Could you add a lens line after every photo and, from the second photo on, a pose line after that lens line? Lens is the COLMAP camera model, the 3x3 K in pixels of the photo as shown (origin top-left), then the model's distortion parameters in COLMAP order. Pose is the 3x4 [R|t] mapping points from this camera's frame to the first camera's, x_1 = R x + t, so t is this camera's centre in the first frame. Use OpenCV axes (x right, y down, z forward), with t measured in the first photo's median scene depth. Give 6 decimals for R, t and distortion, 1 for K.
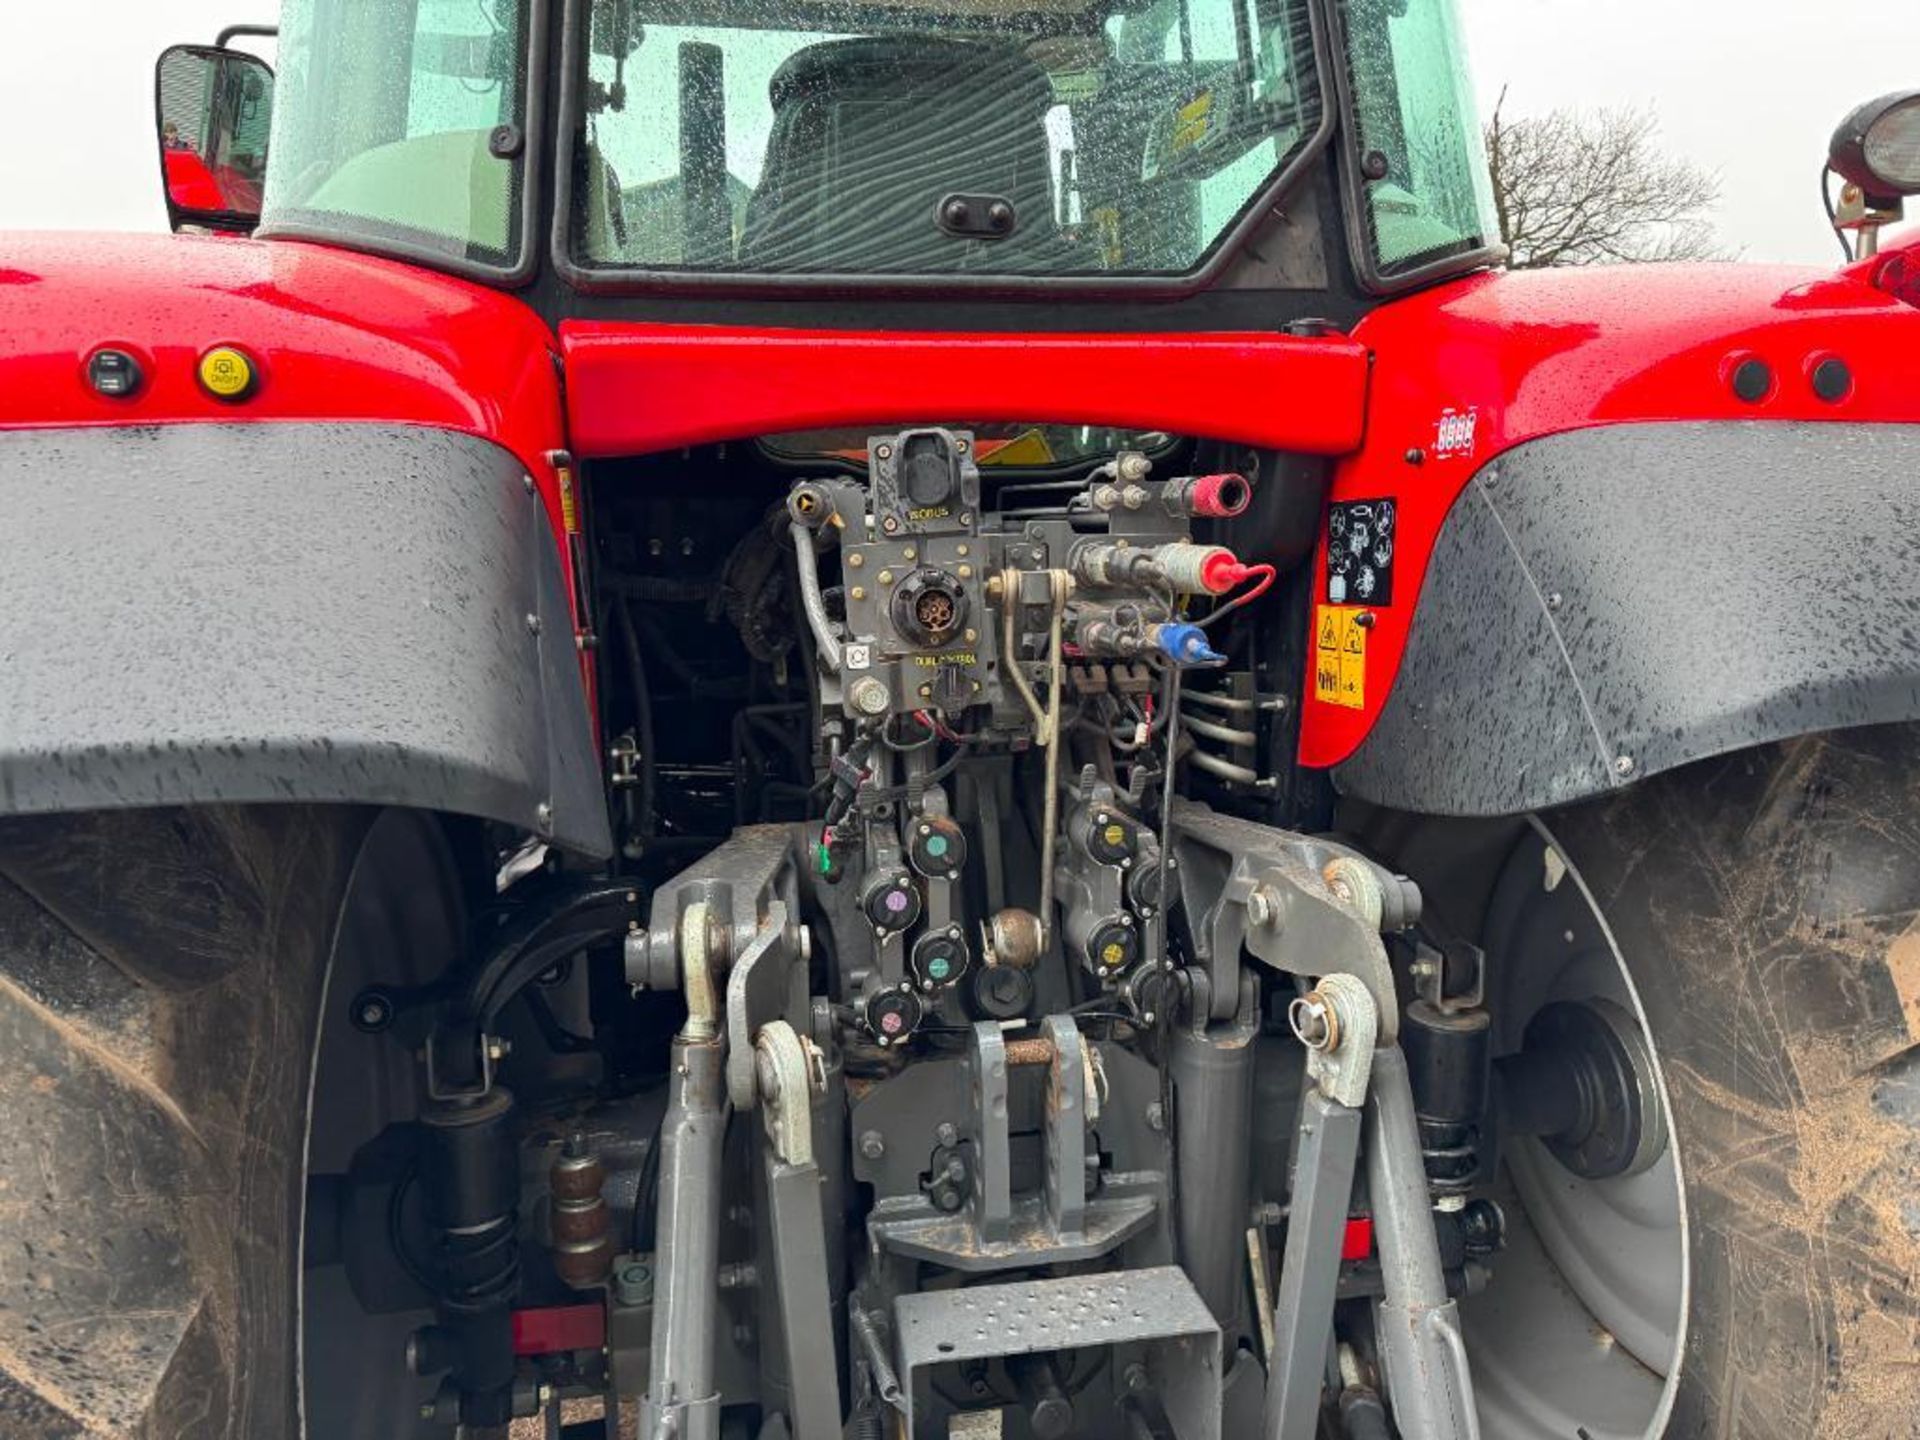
lens RADIAL K [[1350.1, 0, 951.3], [0, 1350.1, 721.4], [0, 0, 1]] dist [0.040430, -0.055334]
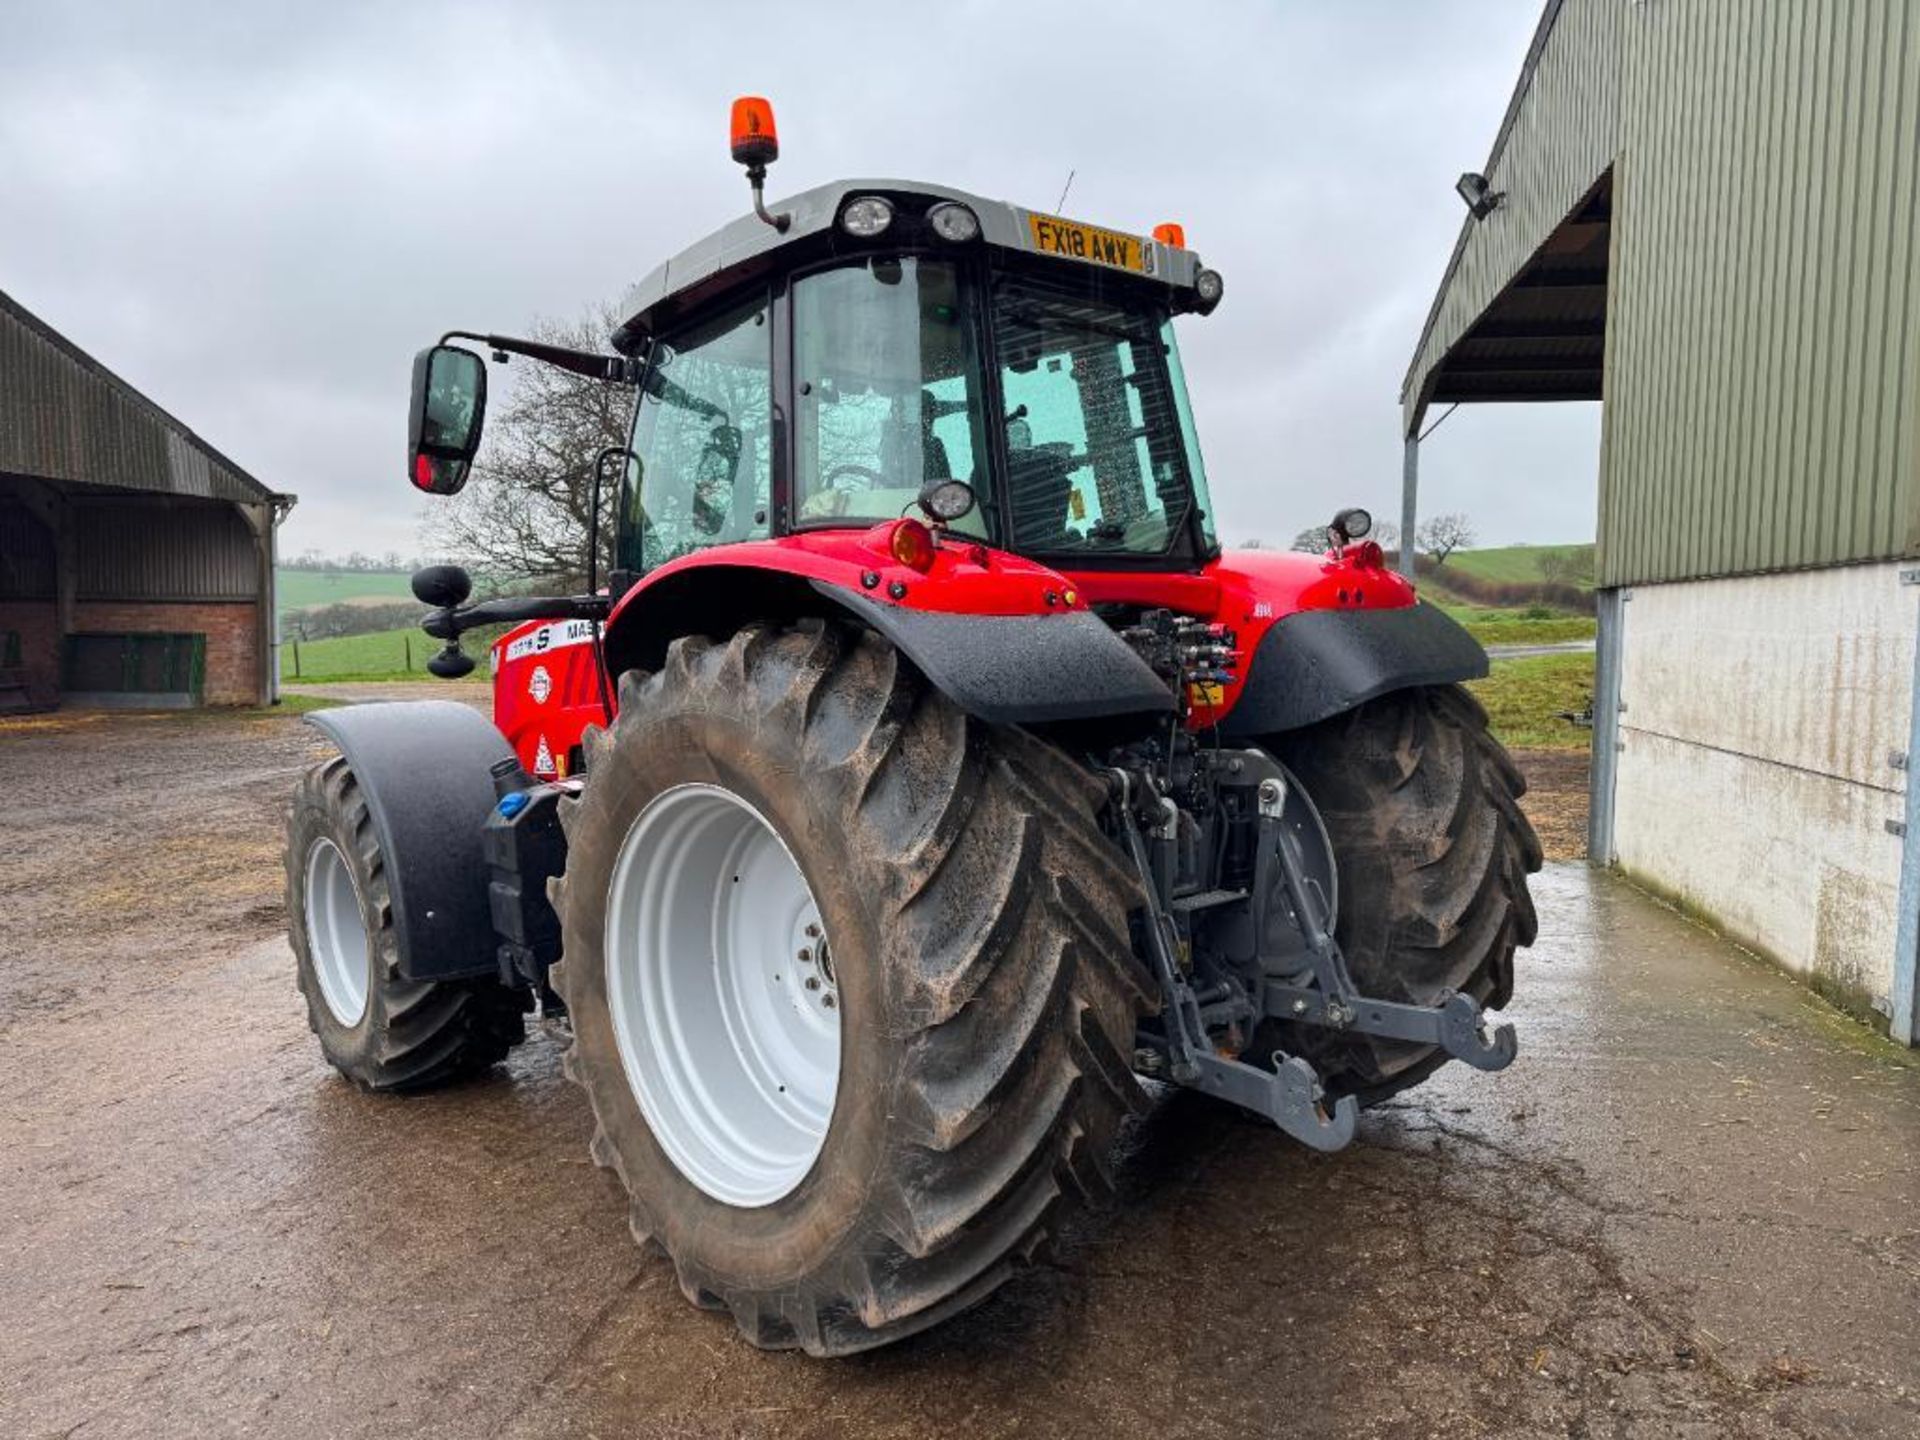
lens RADIAL K [[1350.1, 0, 961.1], [0, 1350.1, 714.9], [0, 0, 1]] dist [0.040430, -0.055334]
pose [[0.829038, -0.042804, 0.557552, -1.912852], [0.095676, 0.993221, -0.066012, 0.162713], [-0.550947, 0.108071, 0.827513, -1.137037]]
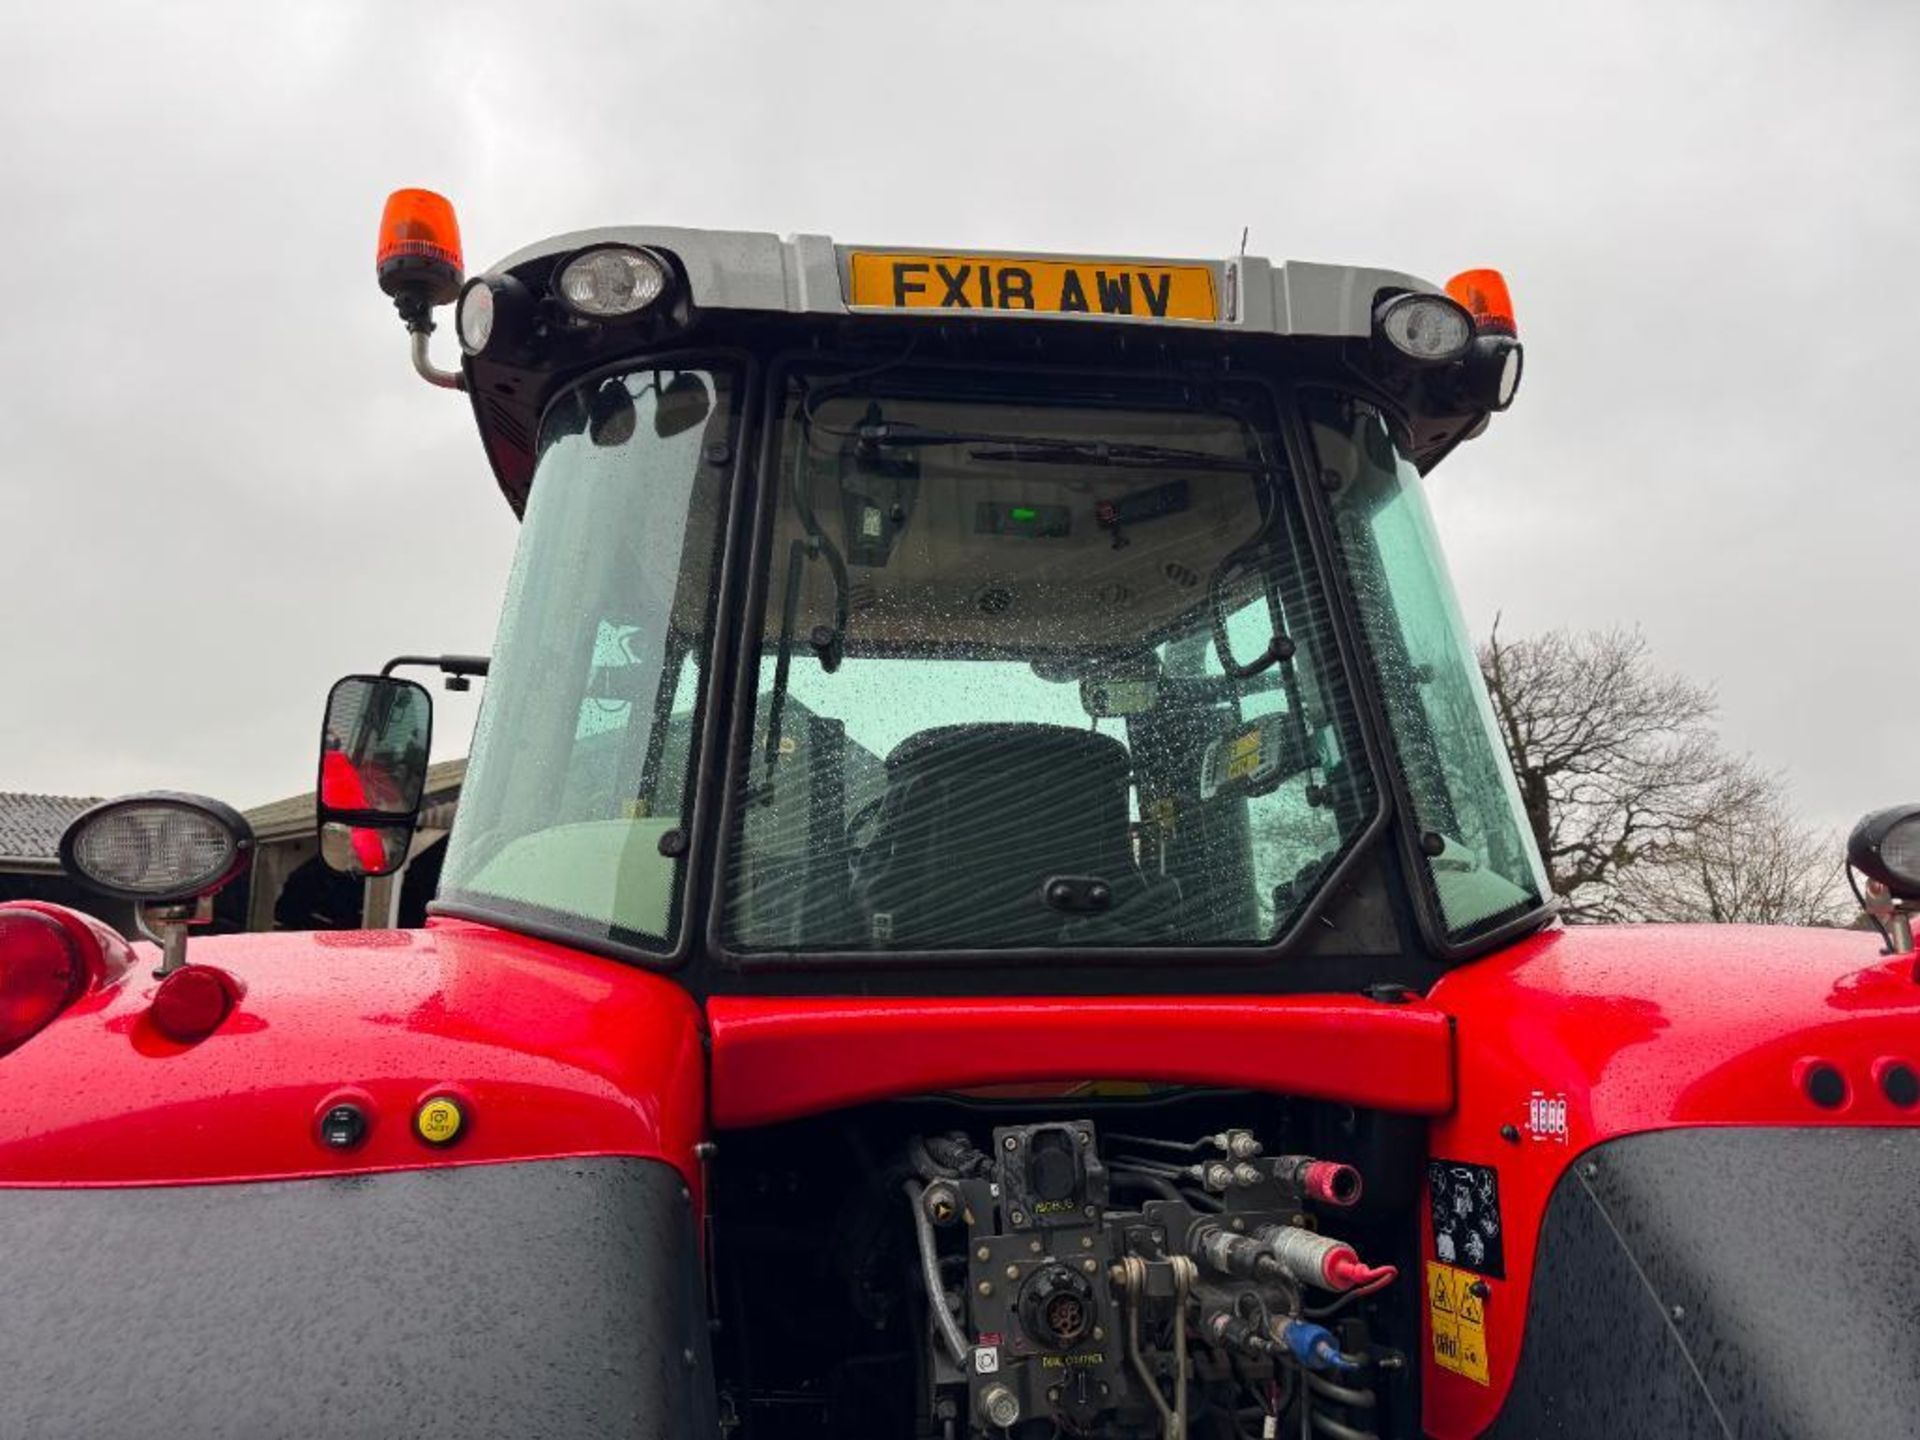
lens RADIAL K [[1350.1, 0, 954.8], [0, 1350.1, 721.3], [0, 0, 1]] dist [0.040430, -0.055334]
pose [[0.999672, -0.006182, -0.024861, -0.059988], [-0.002804, 0.938212, -0.346050, -0.130854], [0.025465, 0.346006, 0.937887, -0.106832]]
